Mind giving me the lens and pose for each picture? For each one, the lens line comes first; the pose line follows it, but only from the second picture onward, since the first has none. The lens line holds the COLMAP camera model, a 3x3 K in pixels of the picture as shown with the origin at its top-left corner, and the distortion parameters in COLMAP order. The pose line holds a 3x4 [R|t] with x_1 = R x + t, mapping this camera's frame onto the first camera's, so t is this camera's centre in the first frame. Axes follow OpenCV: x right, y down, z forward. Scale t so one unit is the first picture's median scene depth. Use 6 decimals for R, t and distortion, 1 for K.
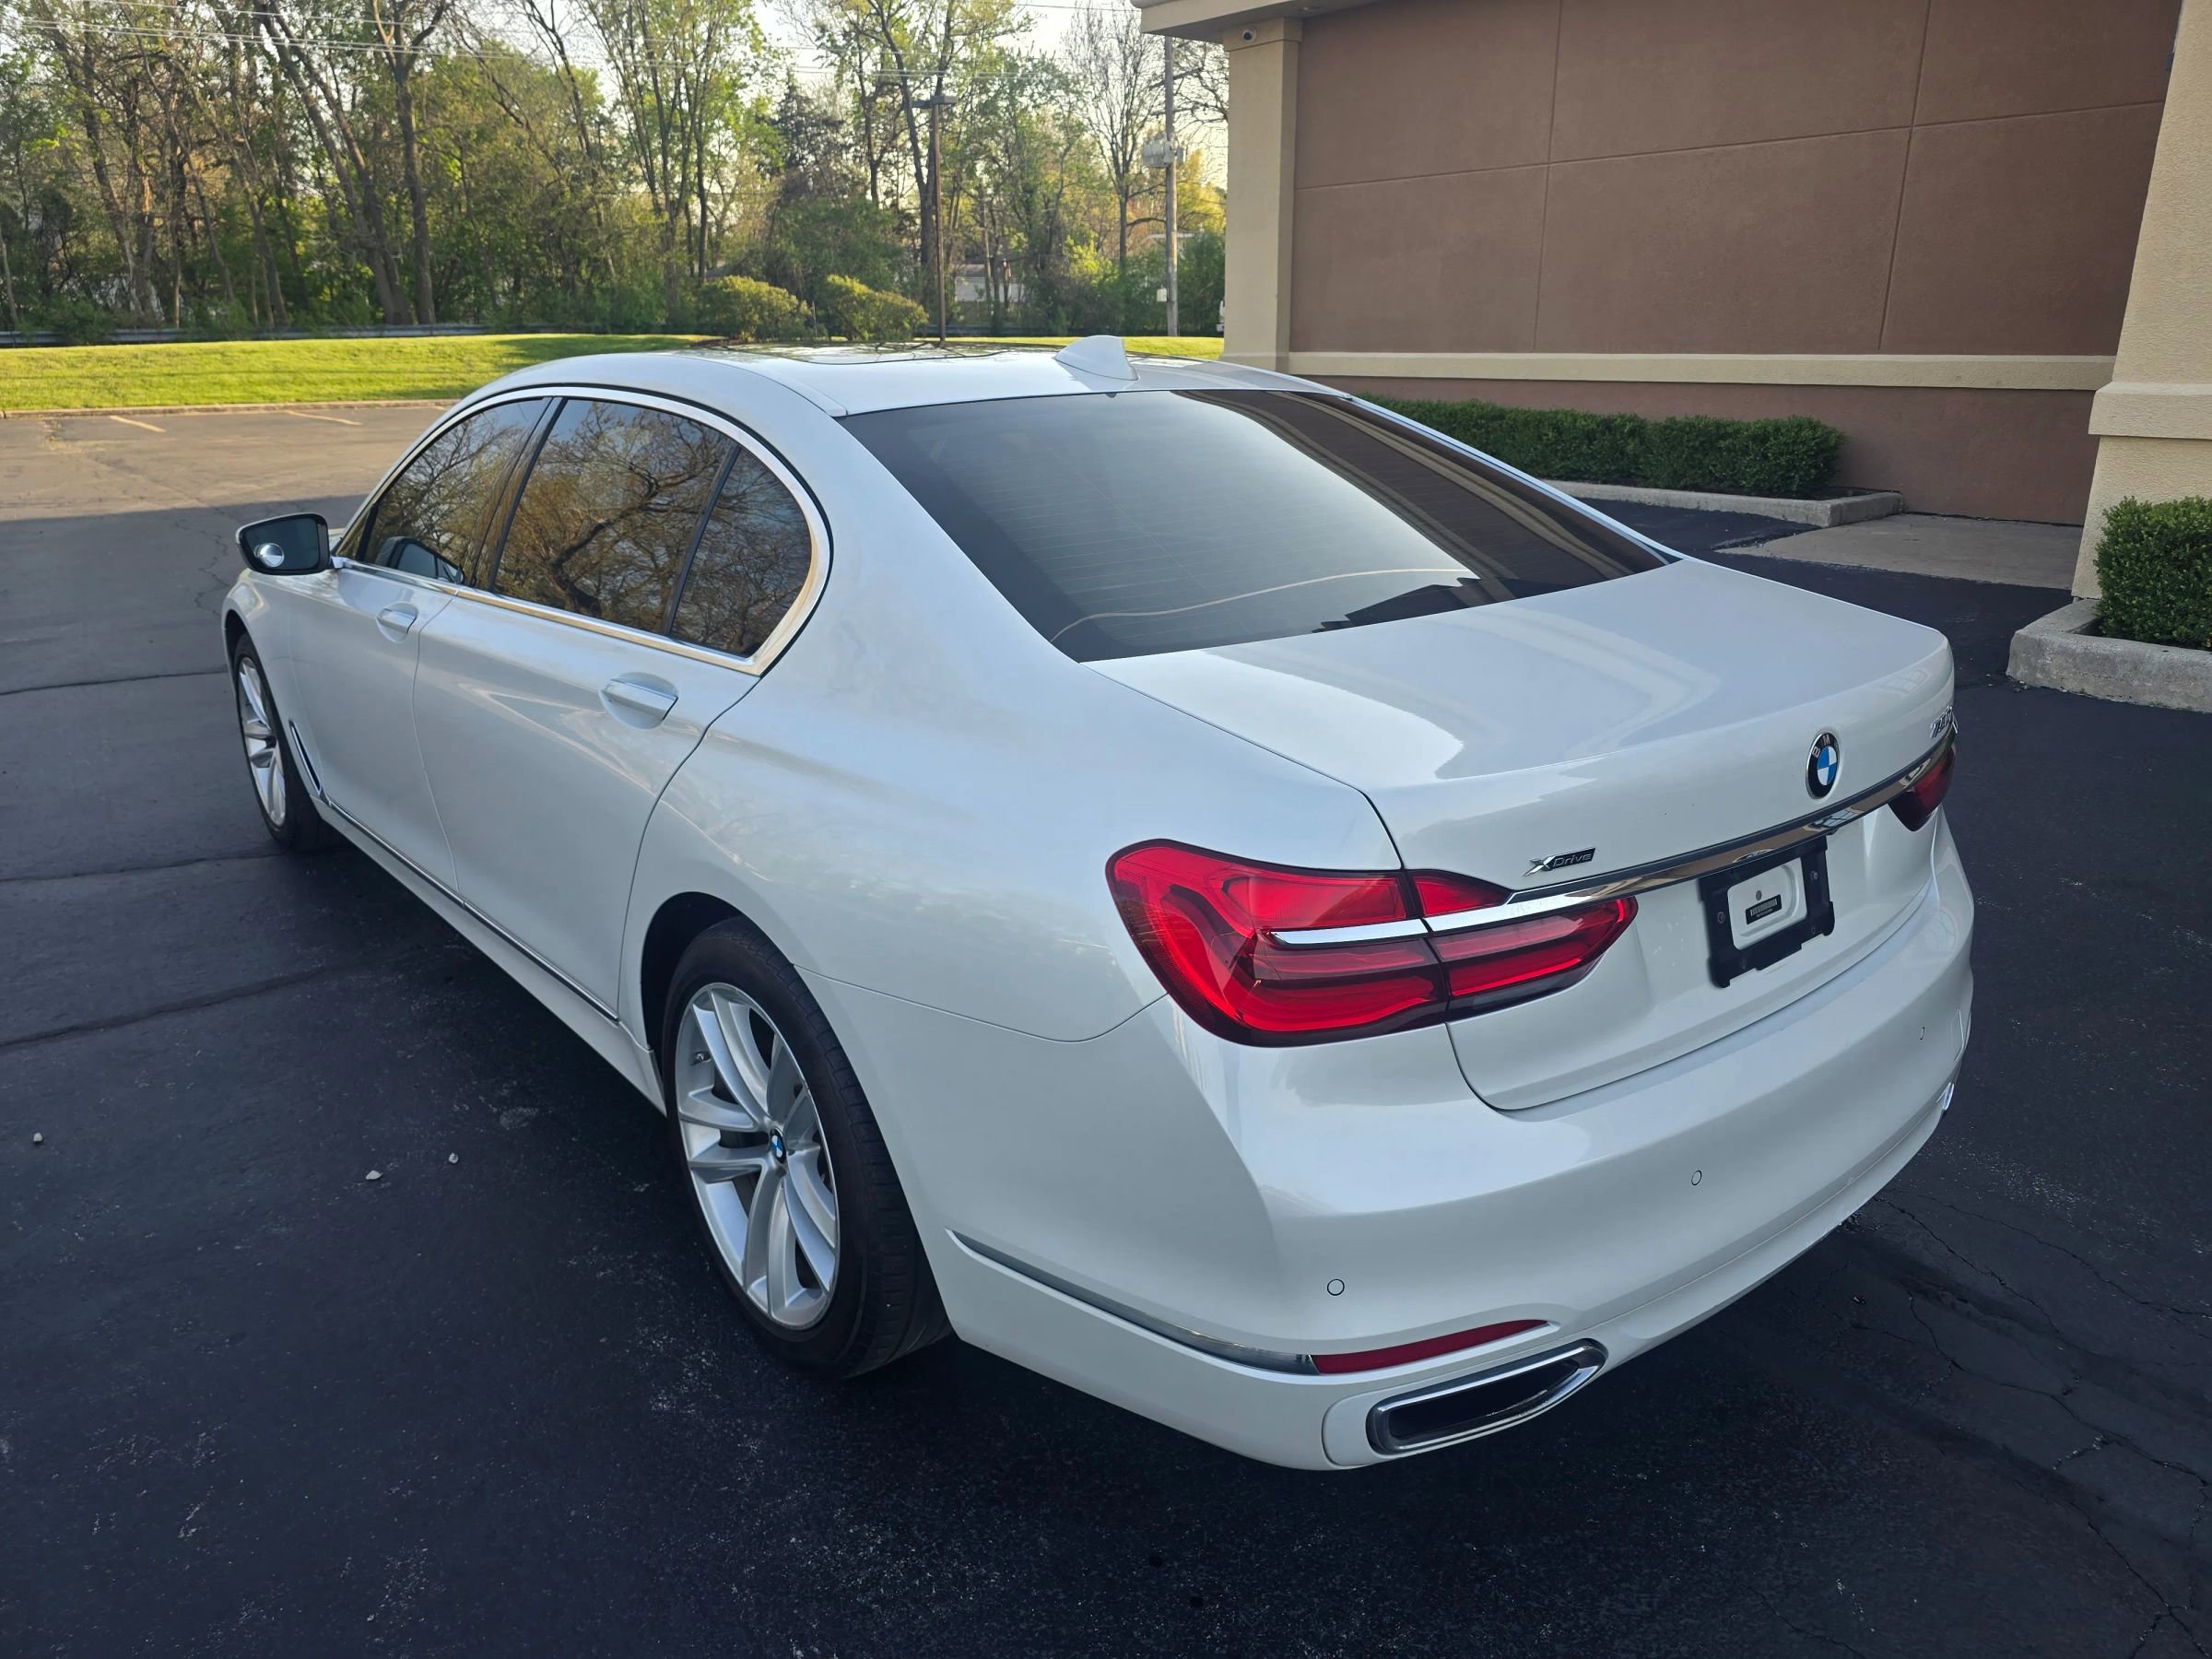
lens RADIAL K [[1496.8, 0, 1104.0], [0, 1496.8, 794.8], [0, 0, 1]] dist [0.043341, -0.034938]
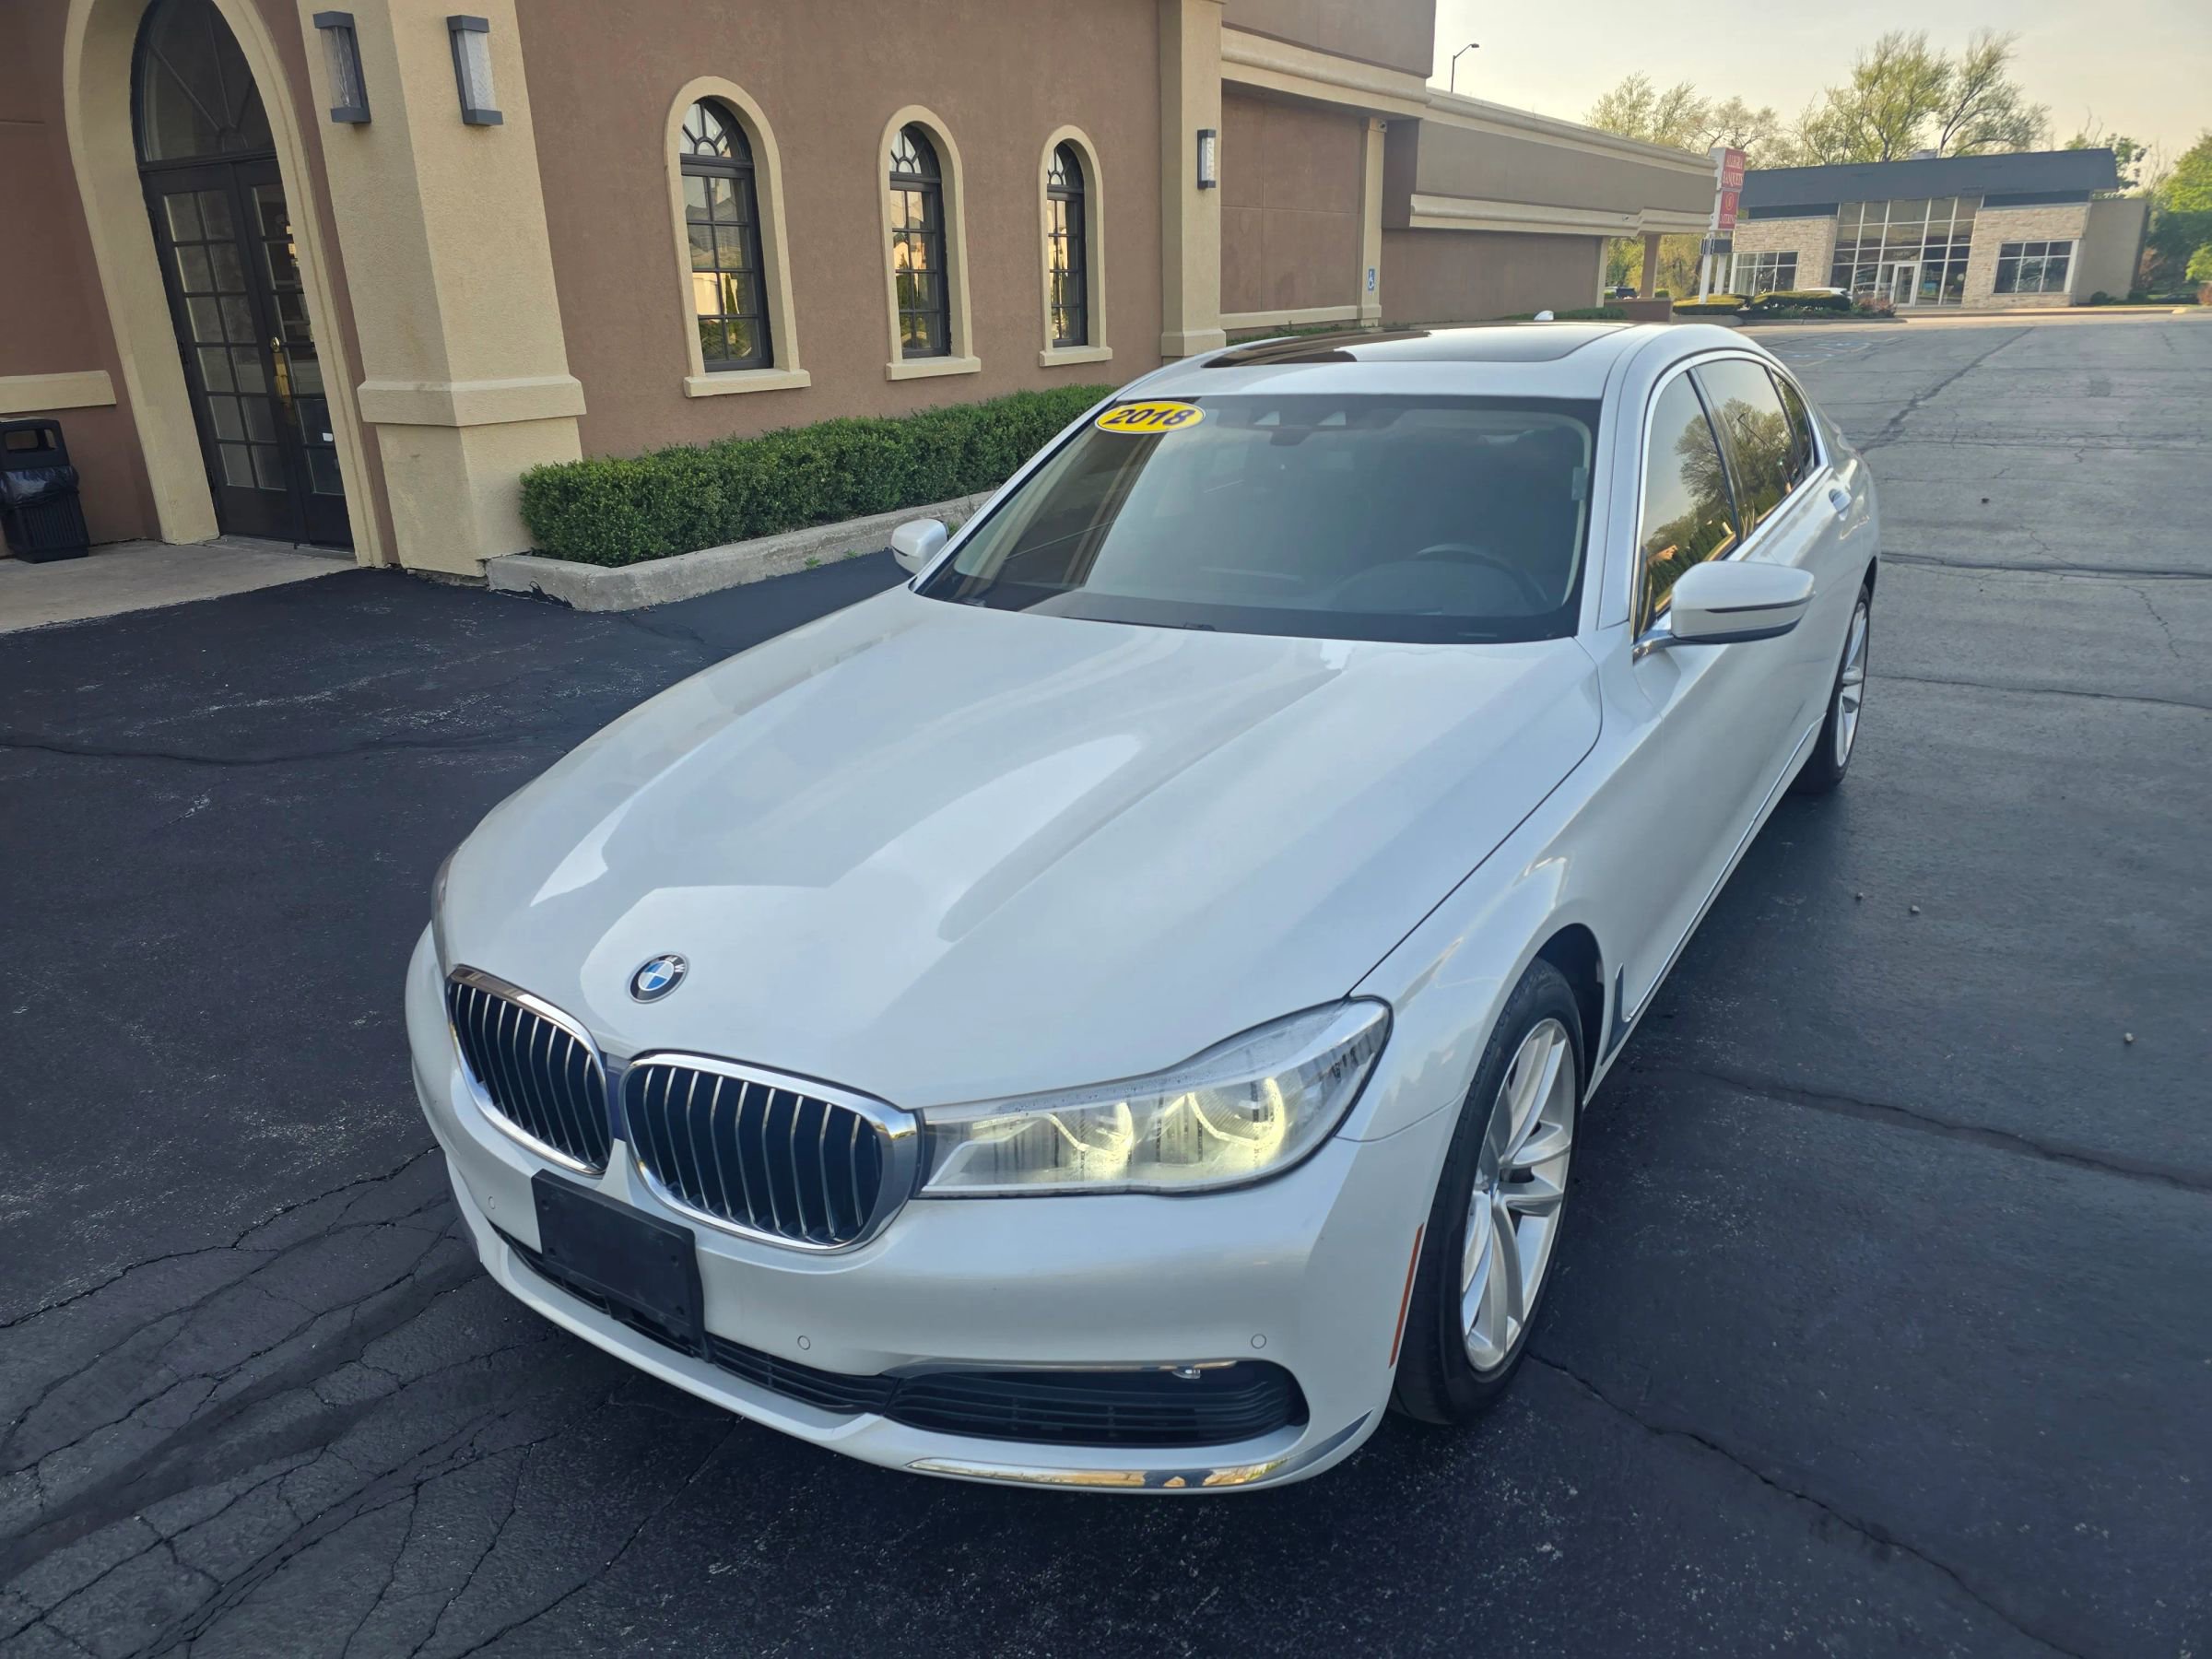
lens RADIAL K [[1496.8, 0, 1116.3], [0, 1496.8, 824.5], [0, 0, 1]] dist [0.043341, -0.034938]
pose [[-0.312898, -0.301506, 0.900660, -0.944377], [0.309693, 0.864063, 0.396845, -0.377167], [-0.897878, 0.403100, -0.176989, 1.175368]]
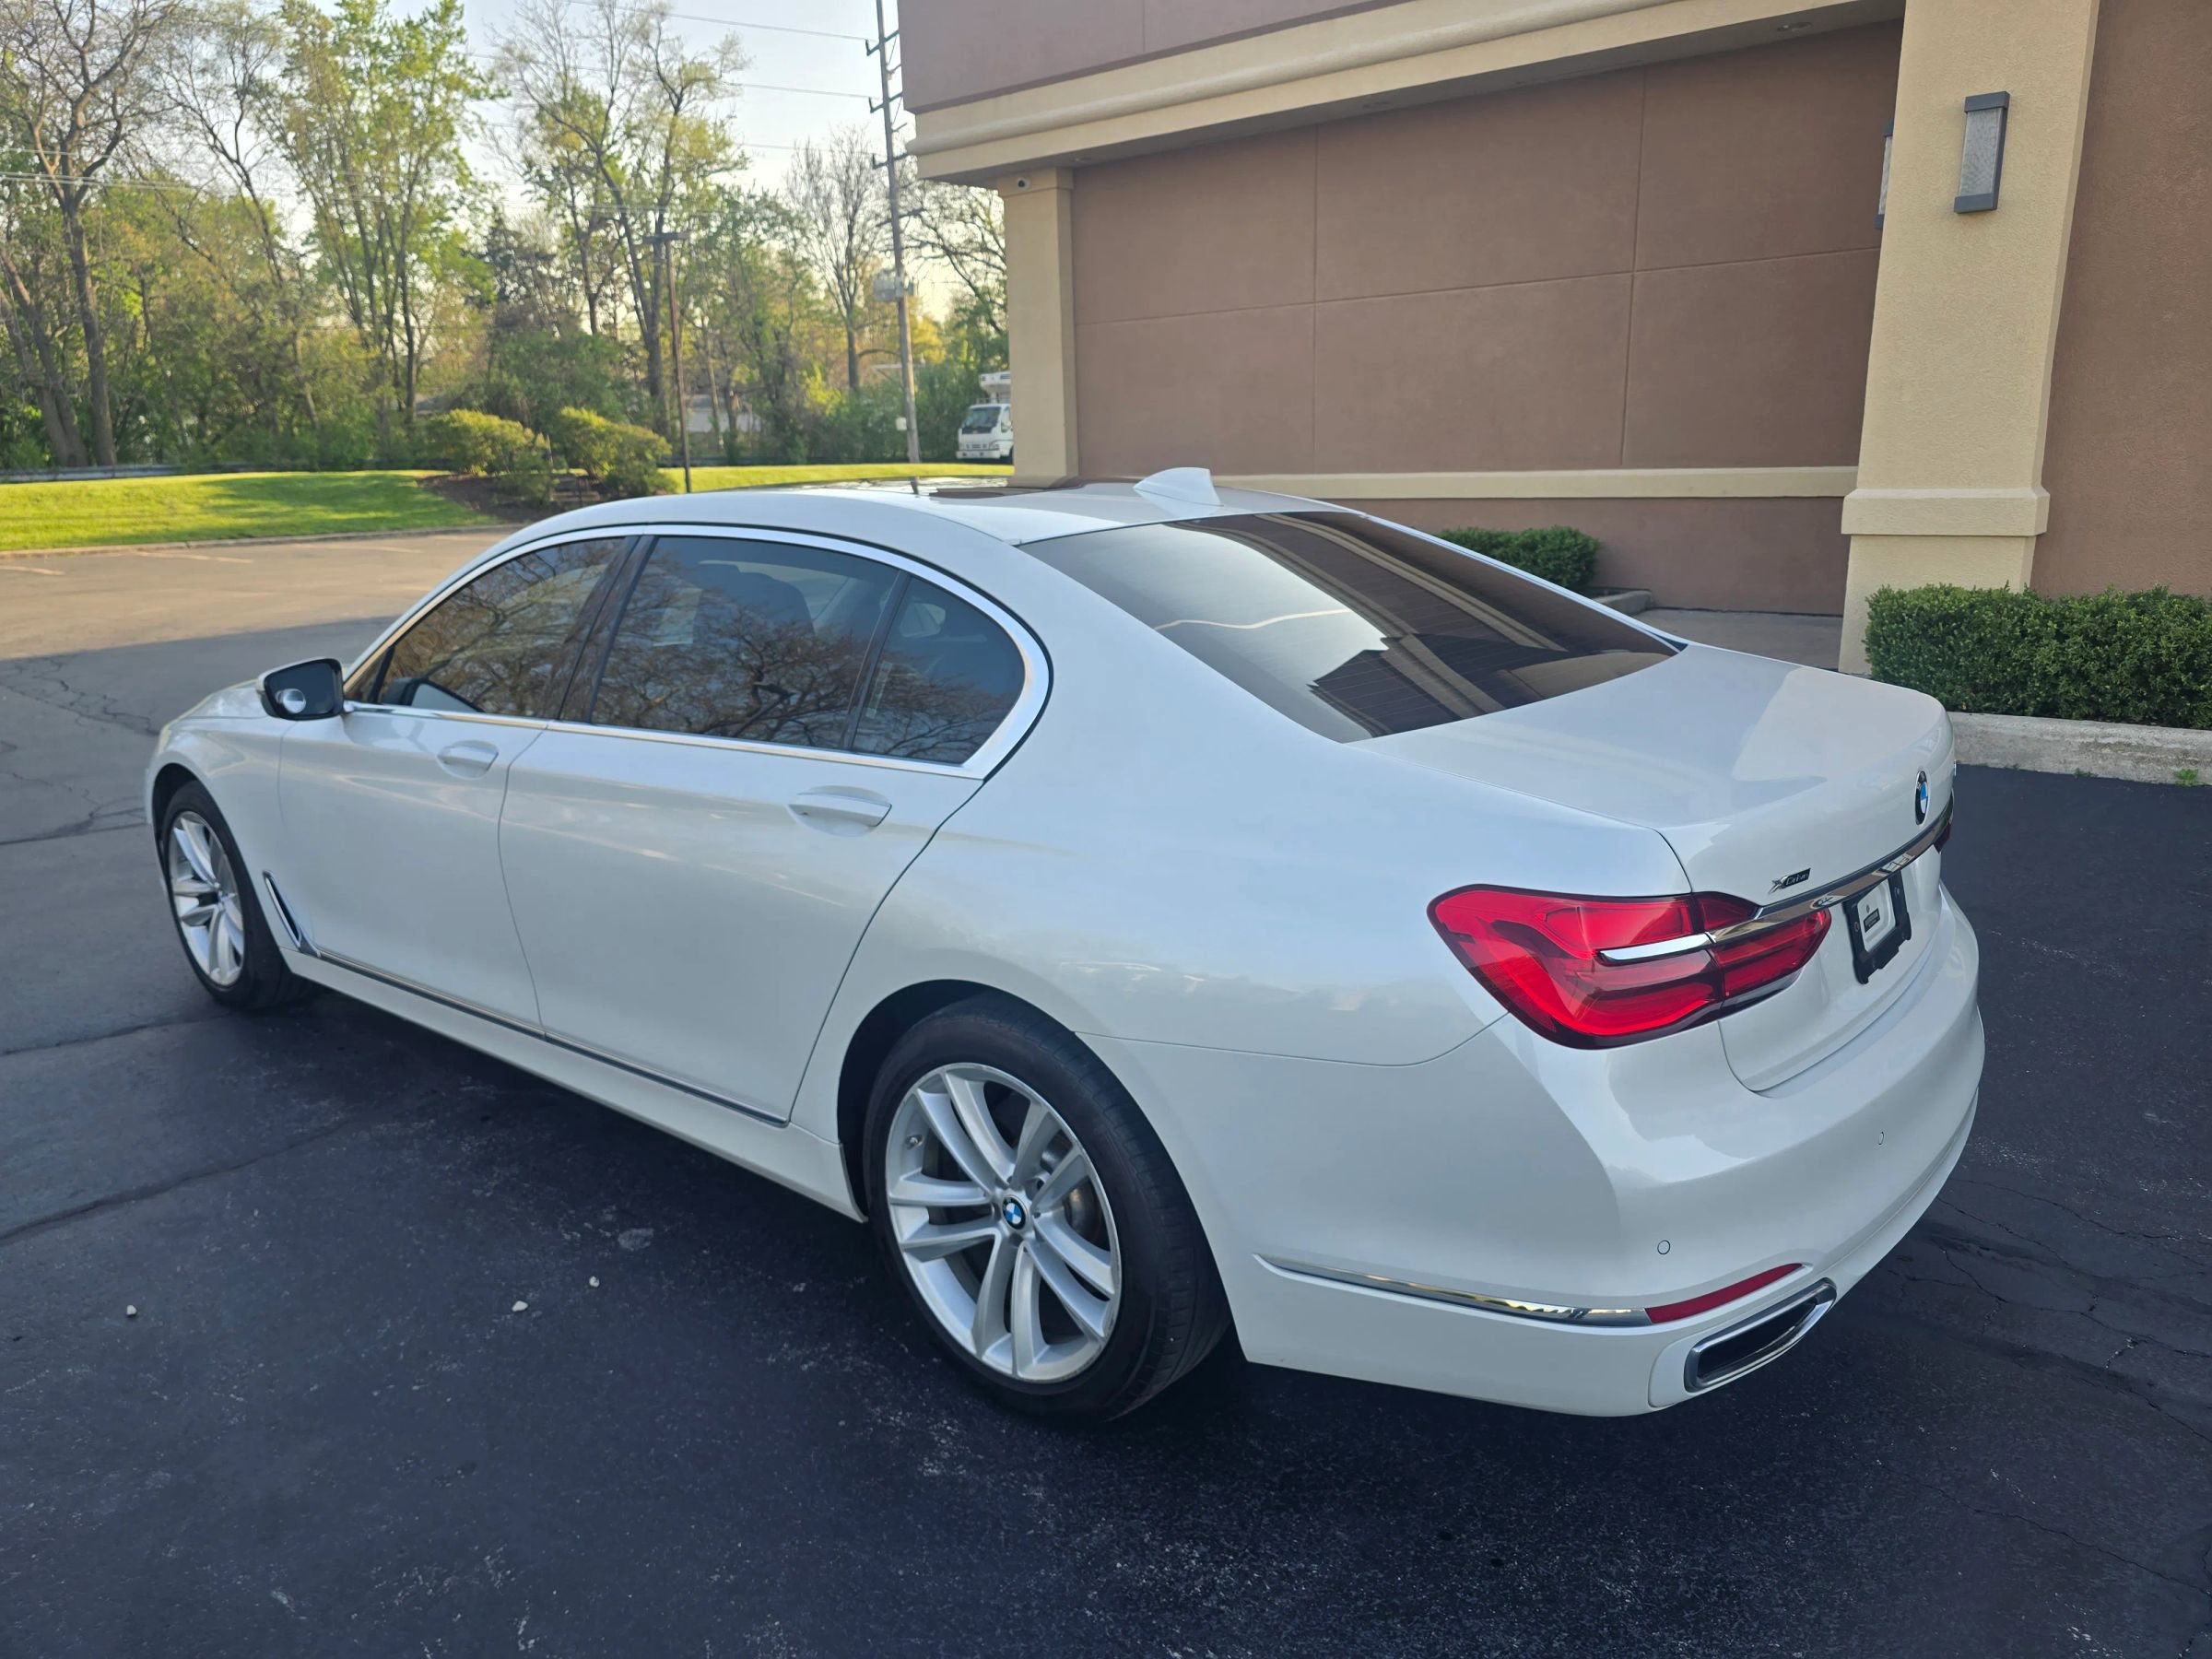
lens RADIAL K [[1496.8, 0, 1097.6], [0, 1496.8, 823.3], [0, 0, 1]] dist [0.043341, -0.034938]
pose [[0.983900, -0.059589, 0.168495, -0.161796], [0.069599, 0.996105, -0.054140, 0.008807], [-0.164613, 0.064996, 0.984215, -0.043155]]
